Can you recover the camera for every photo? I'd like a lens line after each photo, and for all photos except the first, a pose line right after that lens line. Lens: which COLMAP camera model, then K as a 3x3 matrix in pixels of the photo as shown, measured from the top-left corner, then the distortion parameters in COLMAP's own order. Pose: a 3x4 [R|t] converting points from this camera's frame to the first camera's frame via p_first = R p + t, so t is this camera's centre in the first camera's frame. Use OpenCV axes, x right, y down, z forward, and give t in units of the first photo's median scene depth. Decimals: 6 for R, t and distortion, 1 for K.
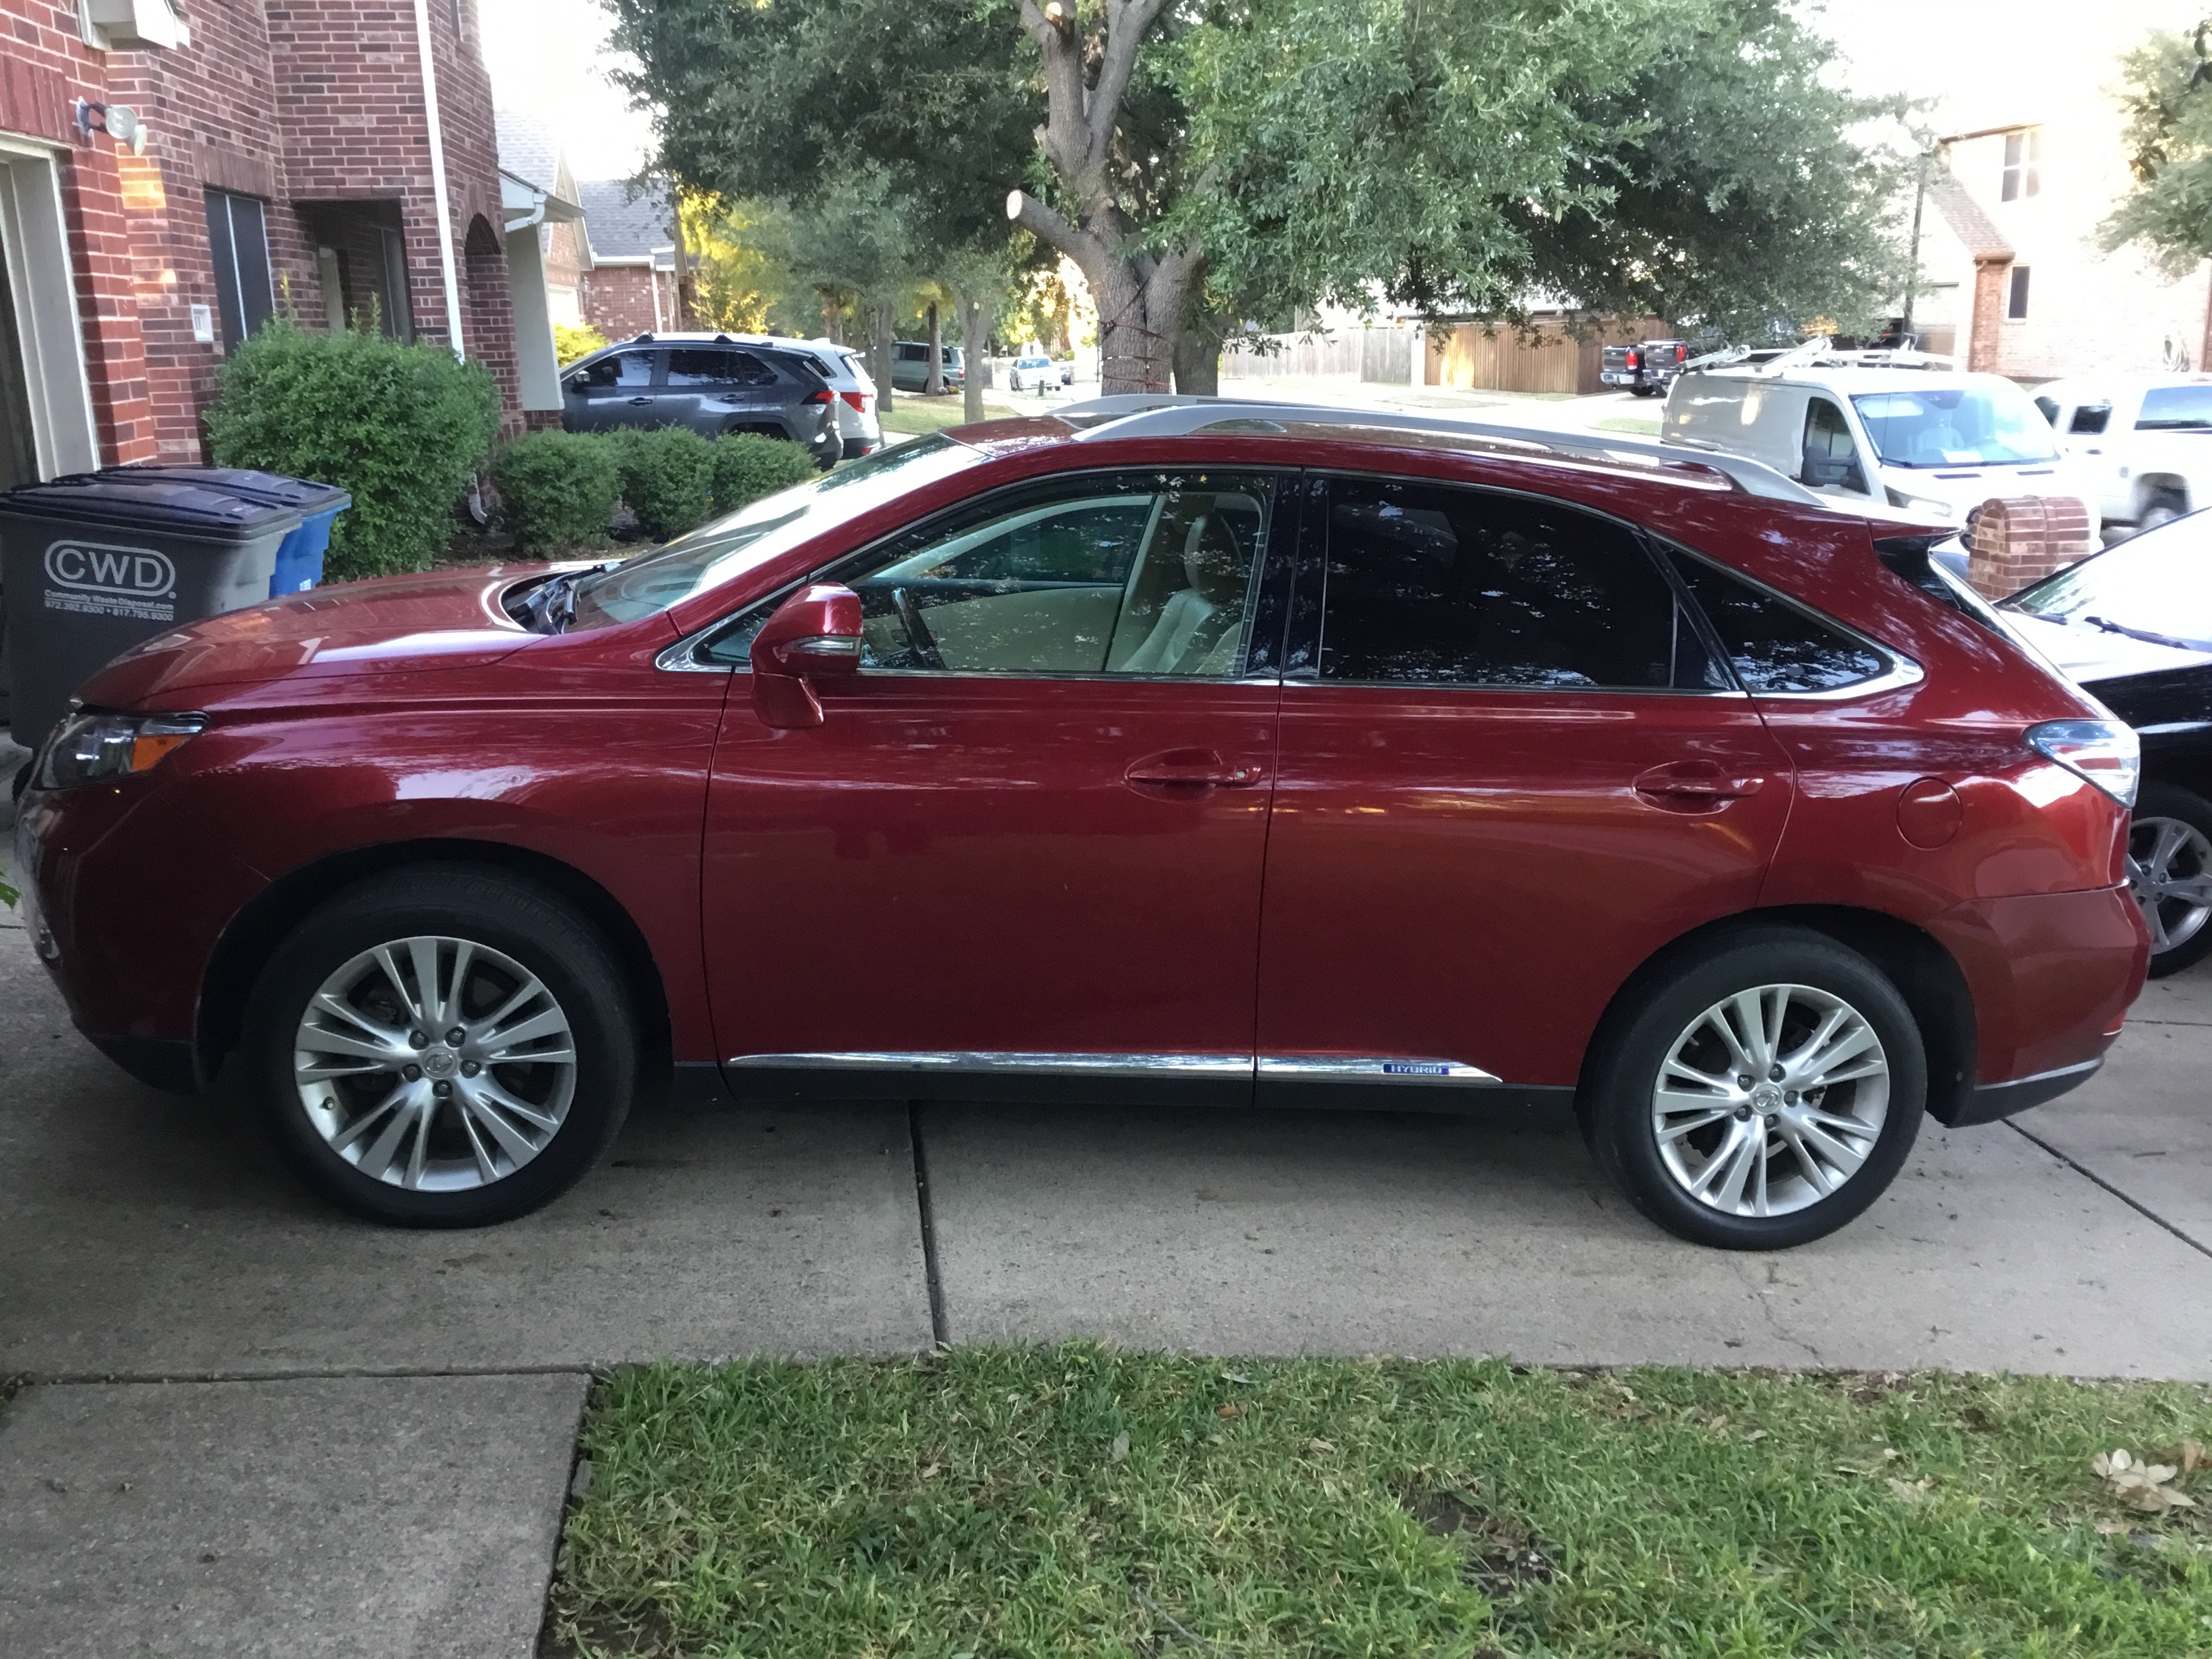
lens RADIAL K [[1970.7, 0, 1106.0], [0, 1970.7, 829.5], [0, 0, 1]] dist [0.103189, -0.198787]
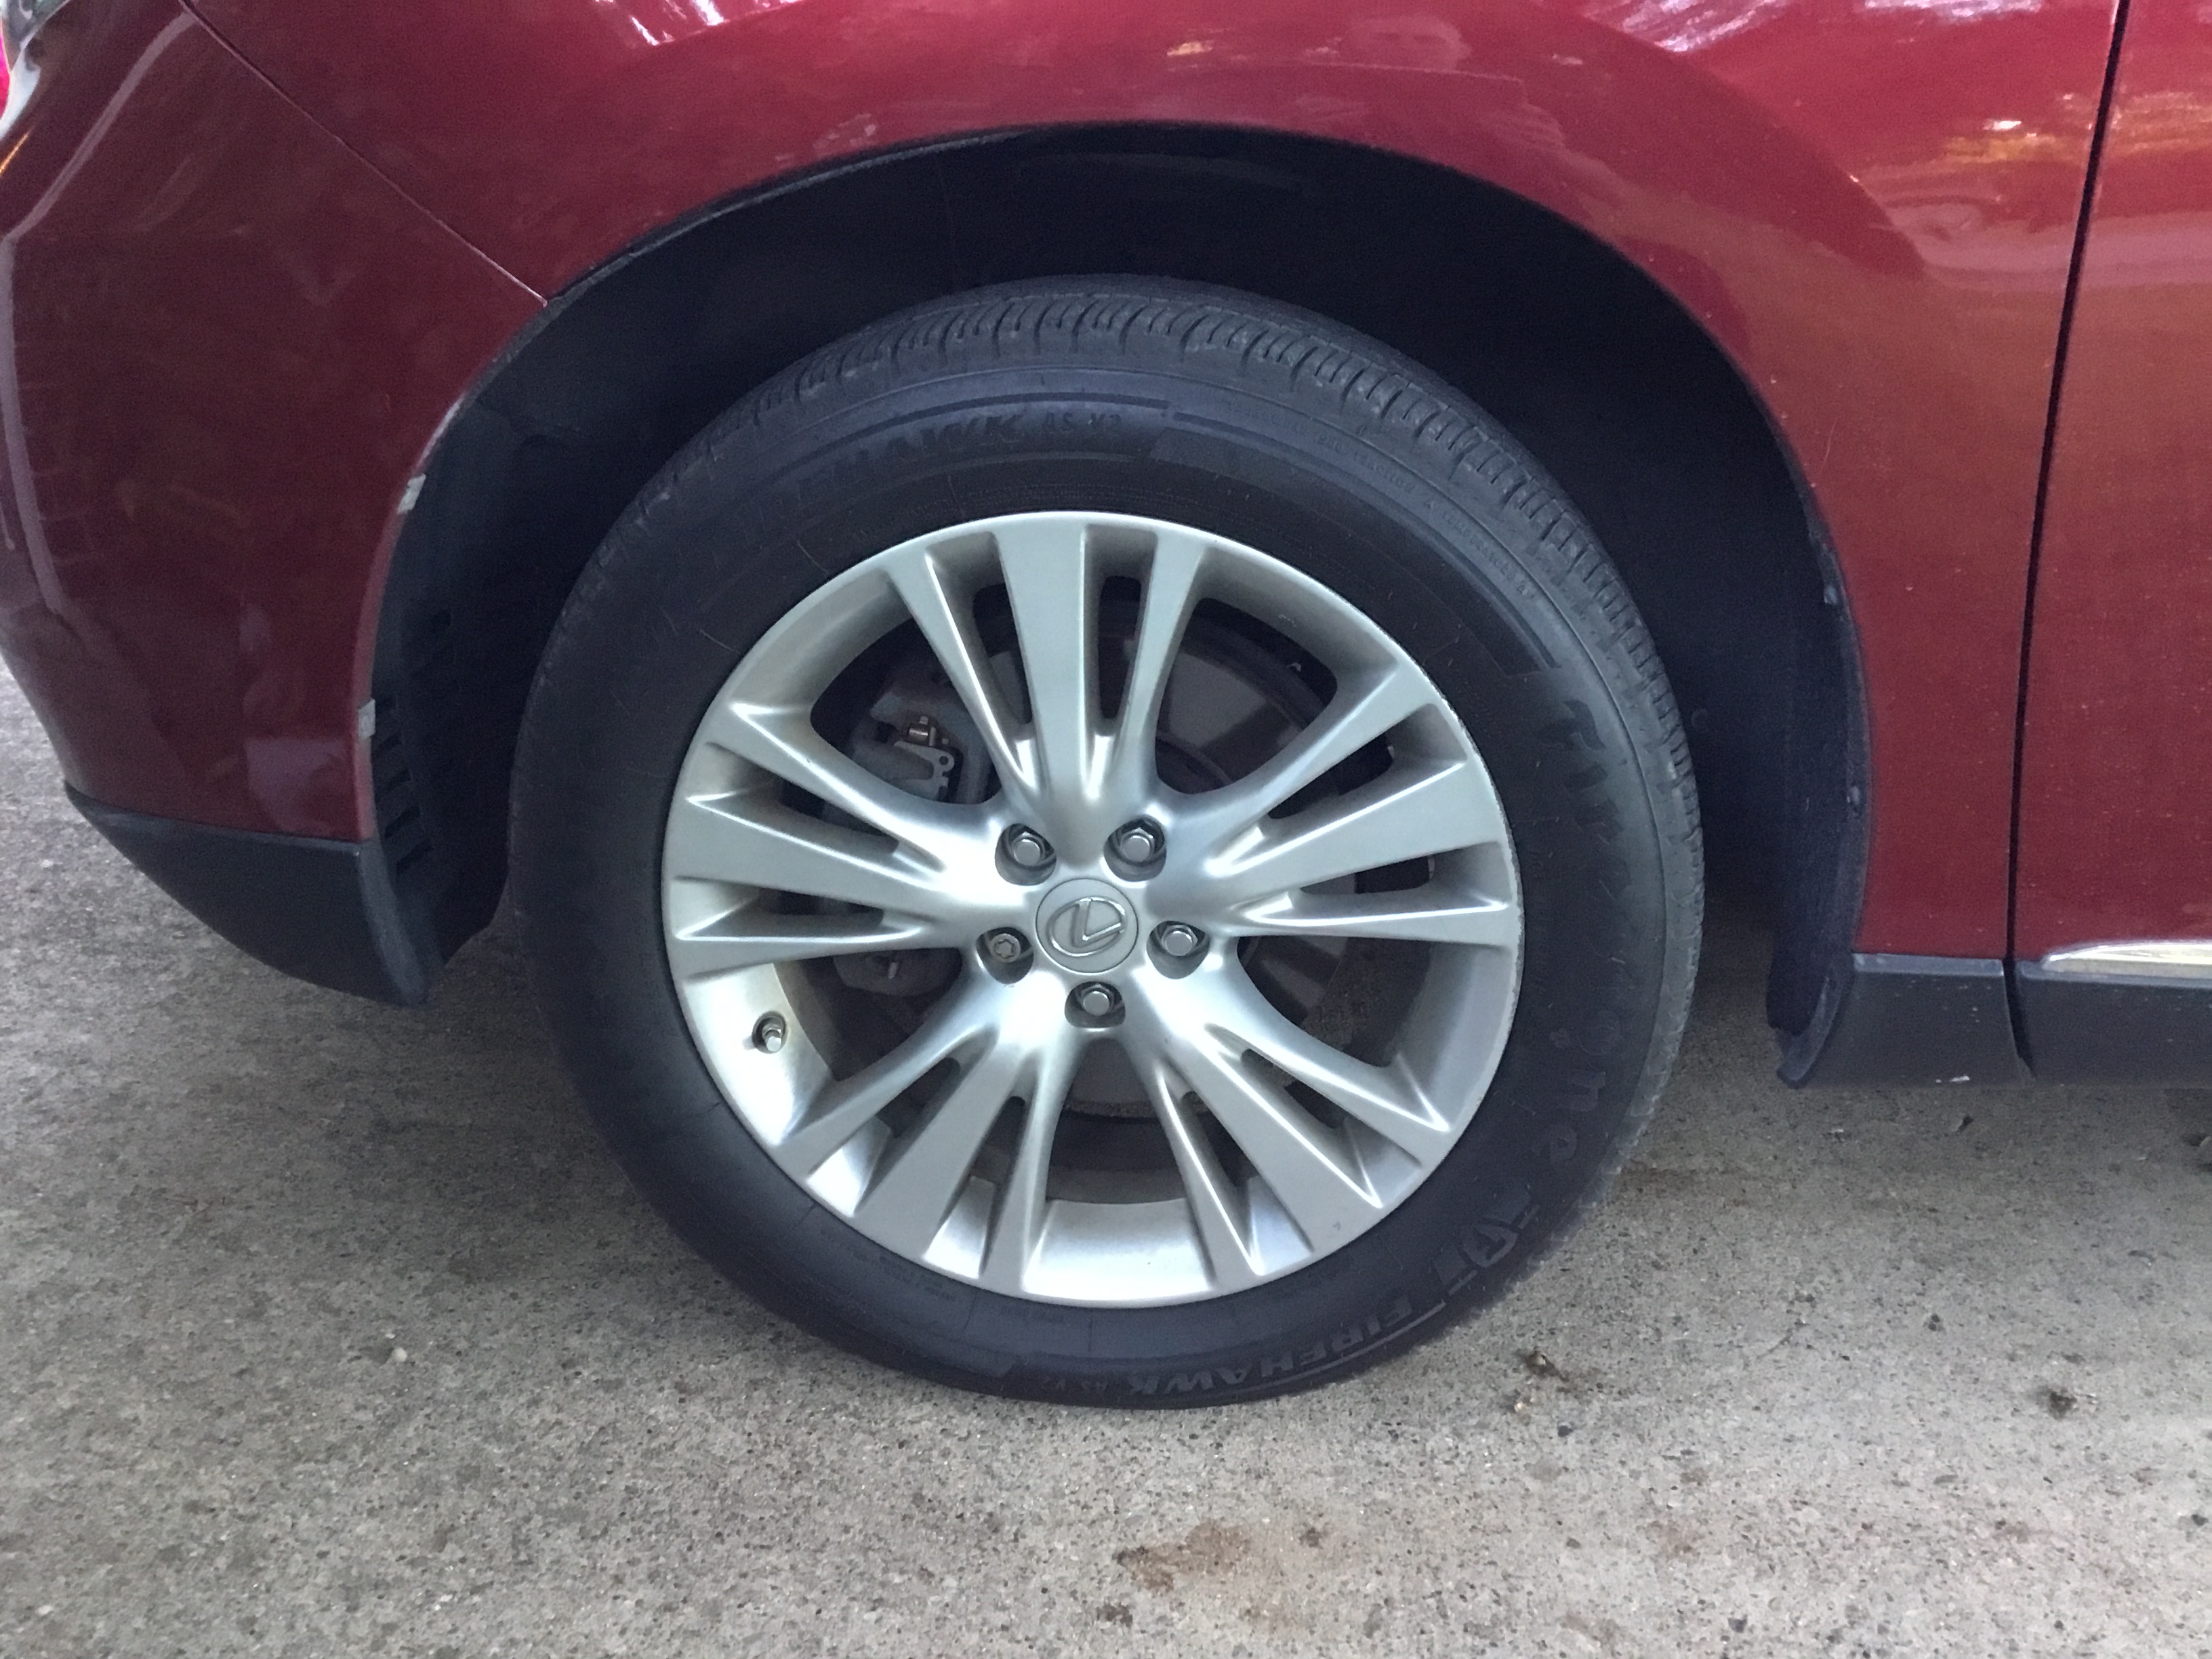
lens RADIAL K [[1970.7, 0, 1106.0], [0, 1970.7, 829.5], [0, 0, 1]] dist [0.103189, -0.198787]
pose [[0.973834, 0.027358, -0.225609, -0.261449], [0.002537, 0.991357, 0.131164, 0.060373], [0.227248, -0.128305, 0.965348, 0.698028]]
